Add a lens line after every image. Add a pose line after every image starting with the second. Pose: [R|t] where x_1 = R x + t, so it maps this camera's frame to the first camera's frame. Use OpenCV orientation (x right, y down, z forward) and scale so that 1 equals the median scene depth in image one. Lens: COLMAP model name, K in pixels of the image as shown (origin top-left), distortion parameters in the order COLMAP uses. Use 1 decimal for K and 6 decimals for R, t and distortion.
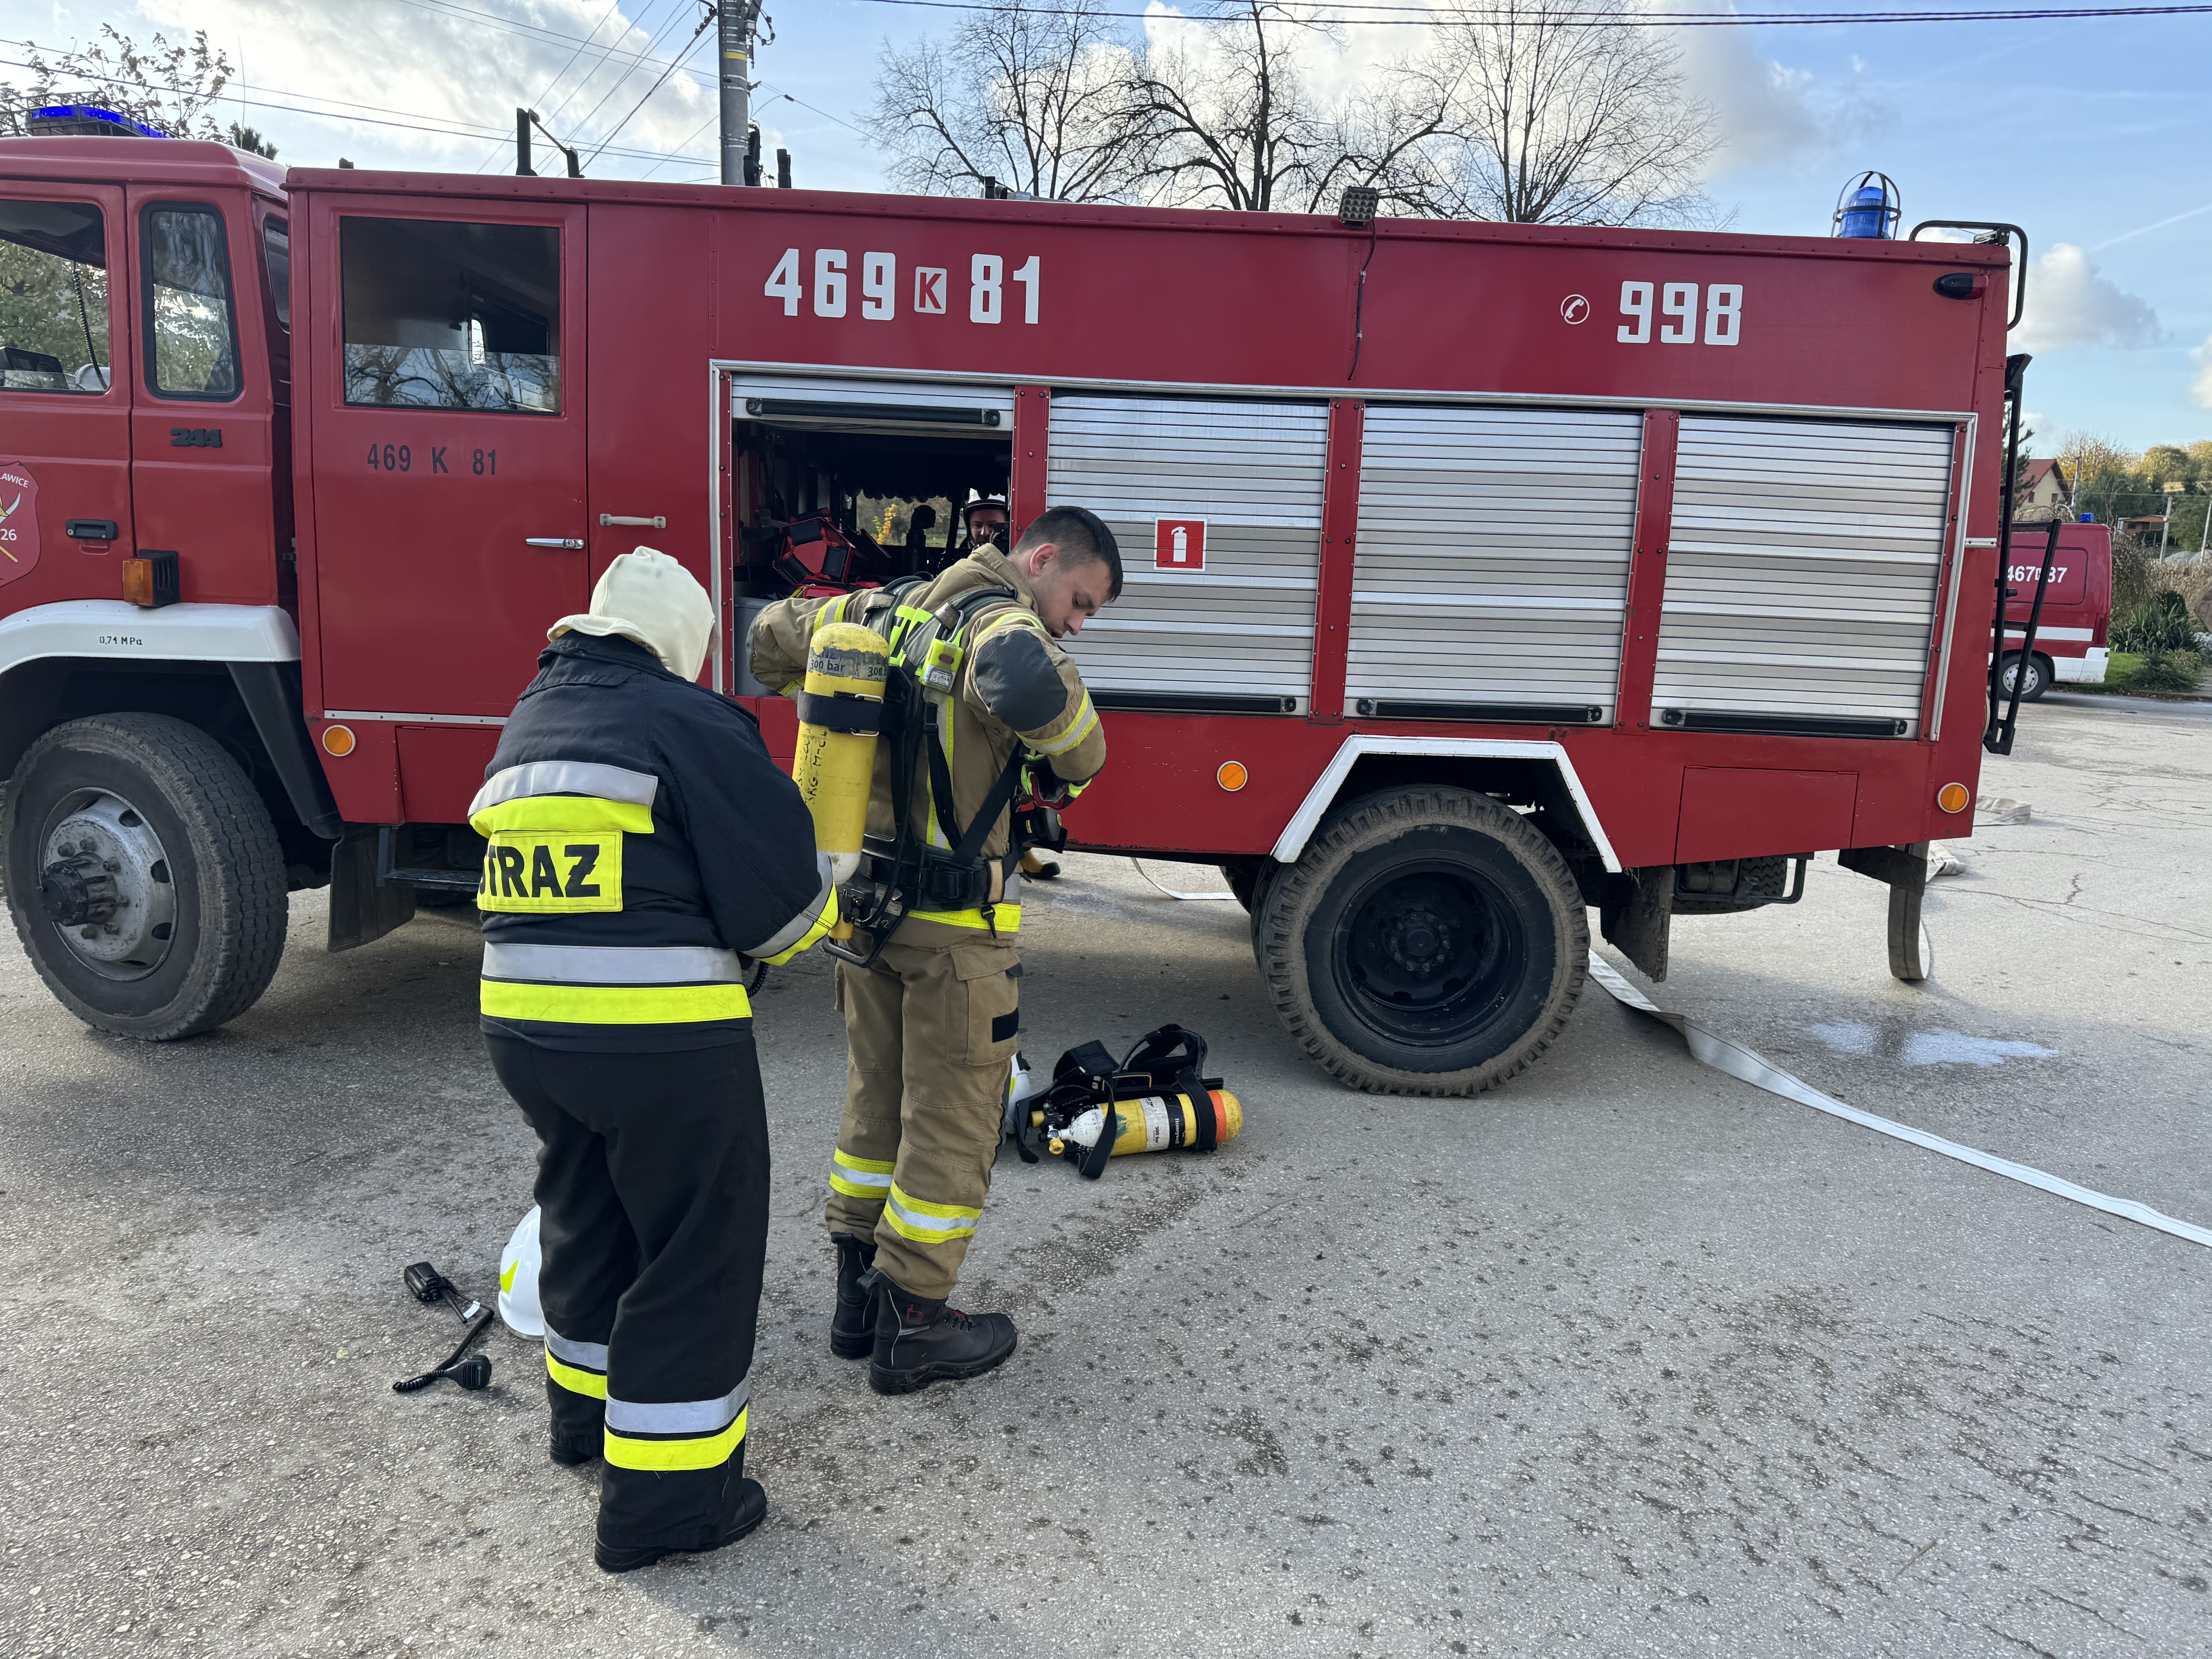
lens RADIAL K [[1715.0, 0, 1106.0], [0, 1715.0, 829.5], [0, 0, 1]] dist [0.179428, -0.502669]
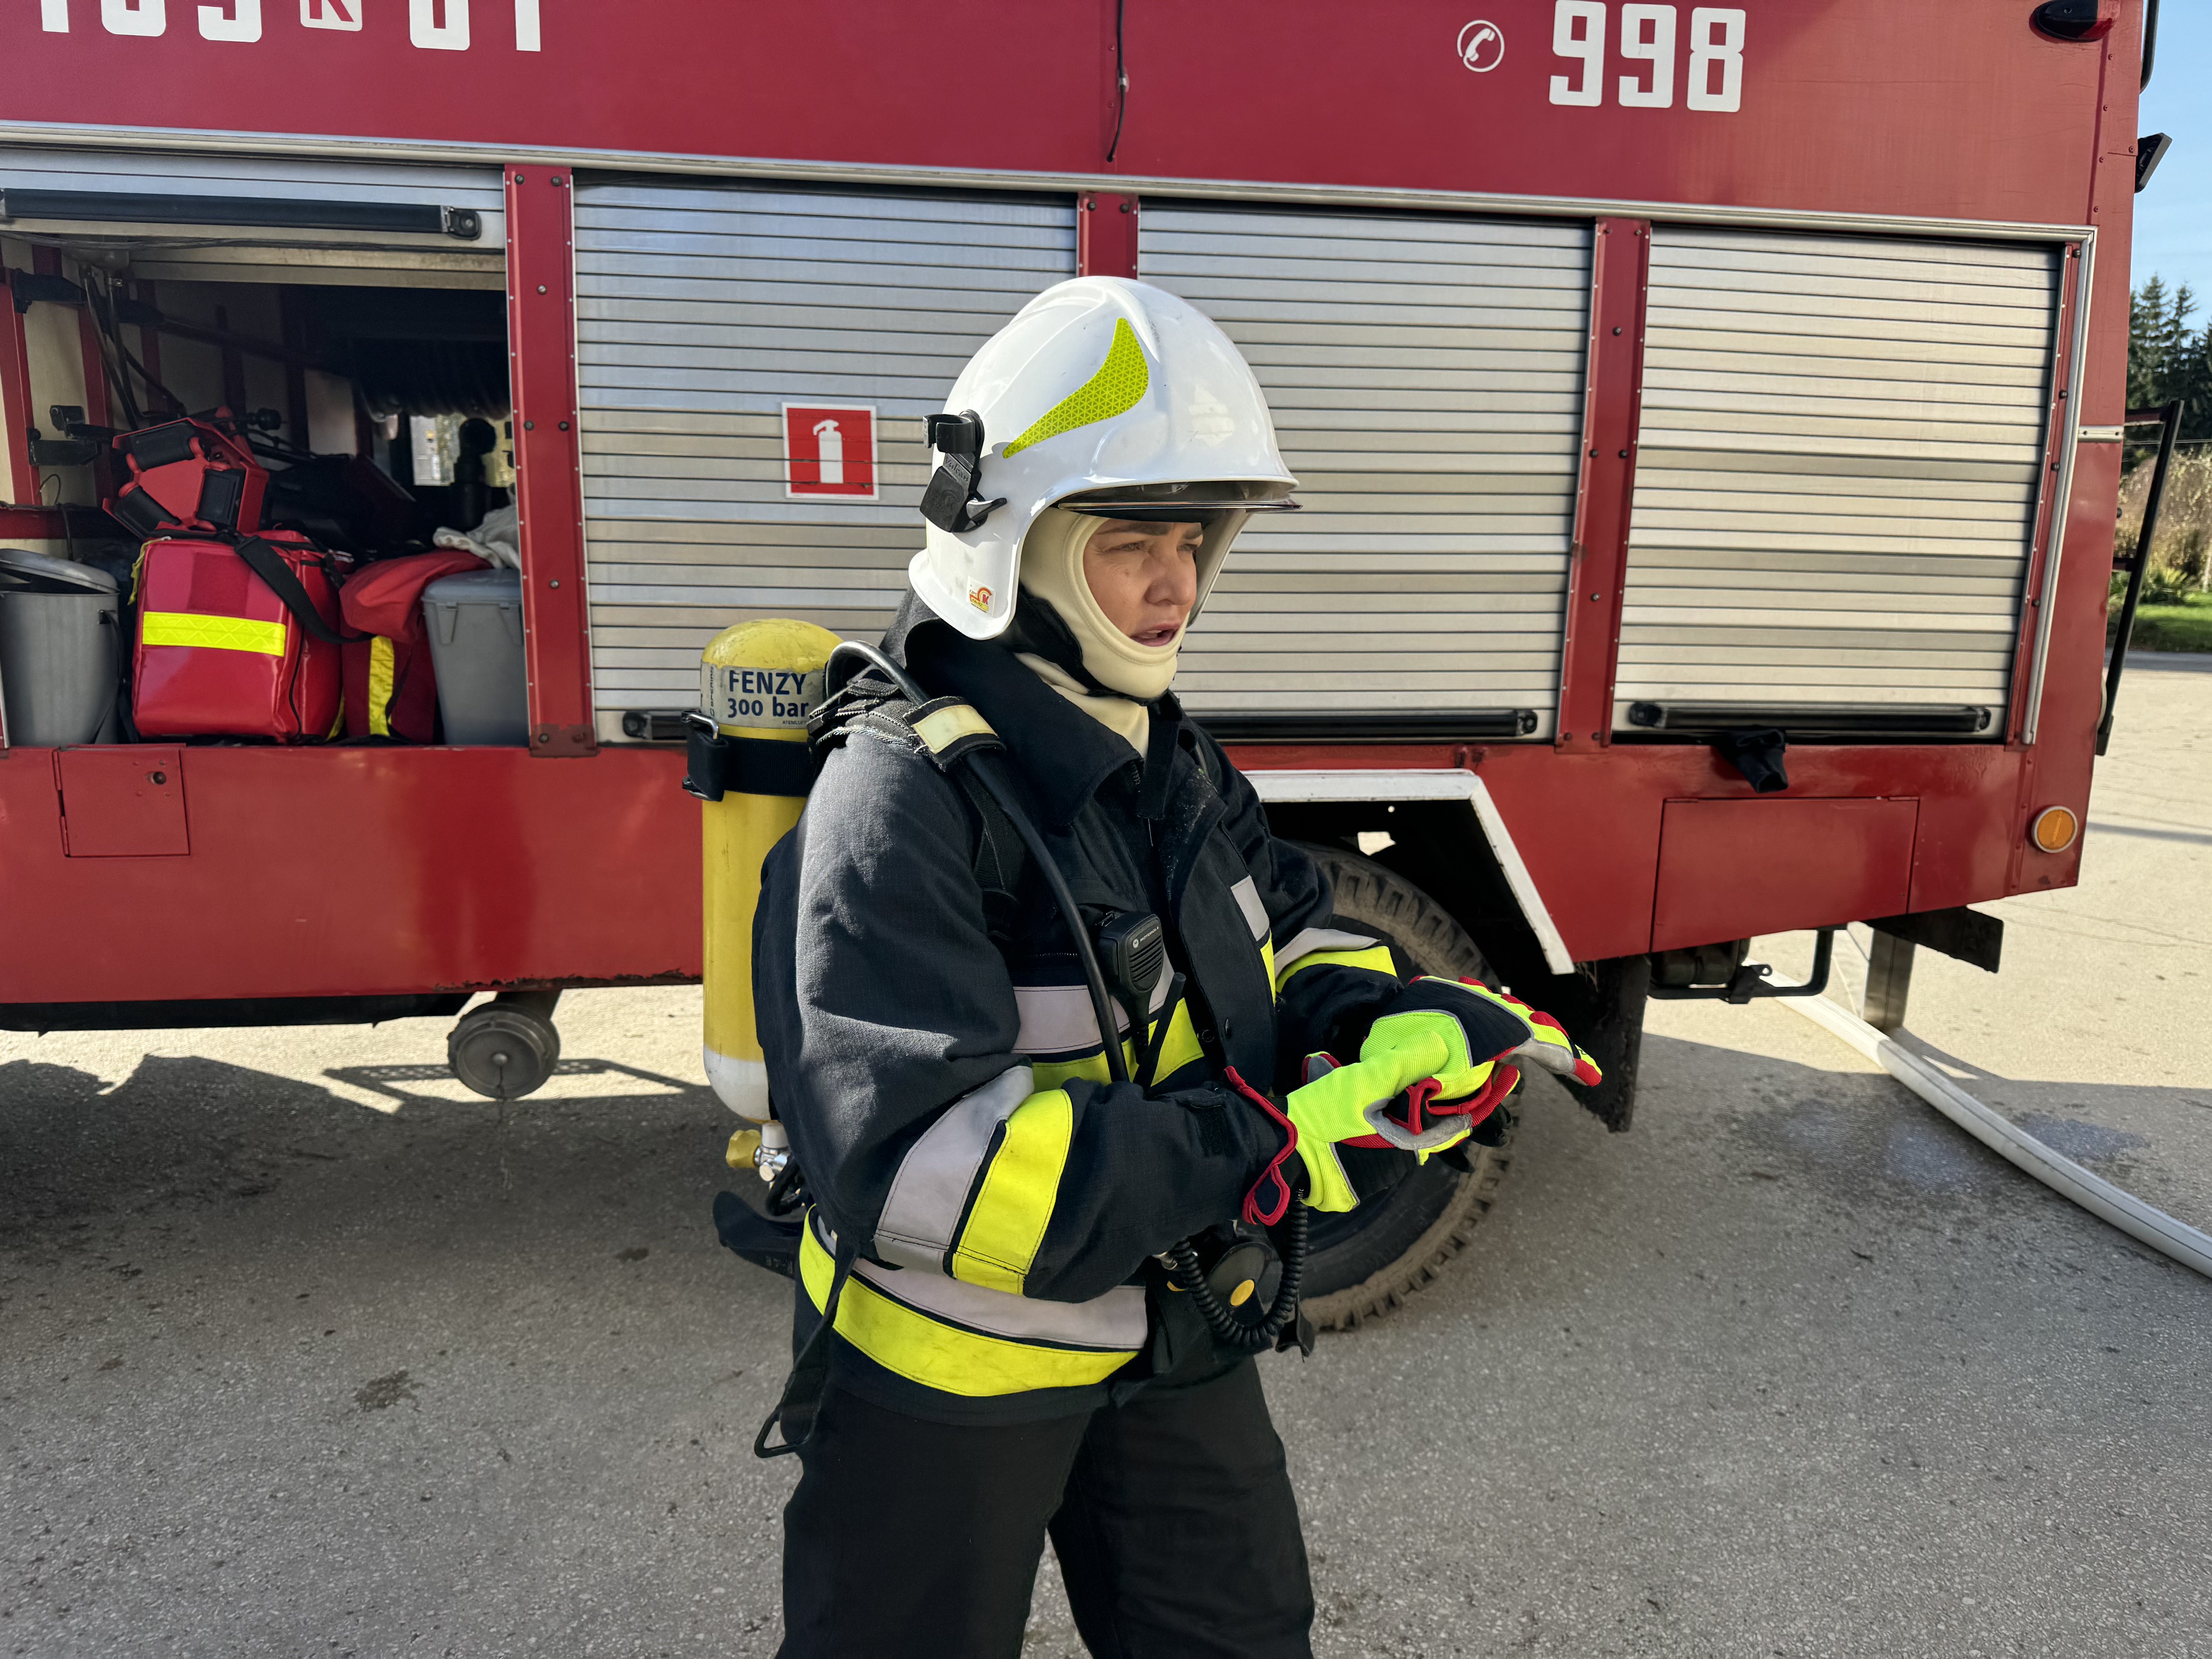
lens RADIAL K [[1580.9, 0, 1106.0], [0, 1580.9, 829.5], [0, 0, 1]] dist [0.046613, -0.068922]
pose [[0.993701, -0.042585, 0.103656, 0.072309], [0.040434, 0.998923, 0.022764, -0.047613], [-0.104514, -0.018430, 0.994353, 0.454389]]
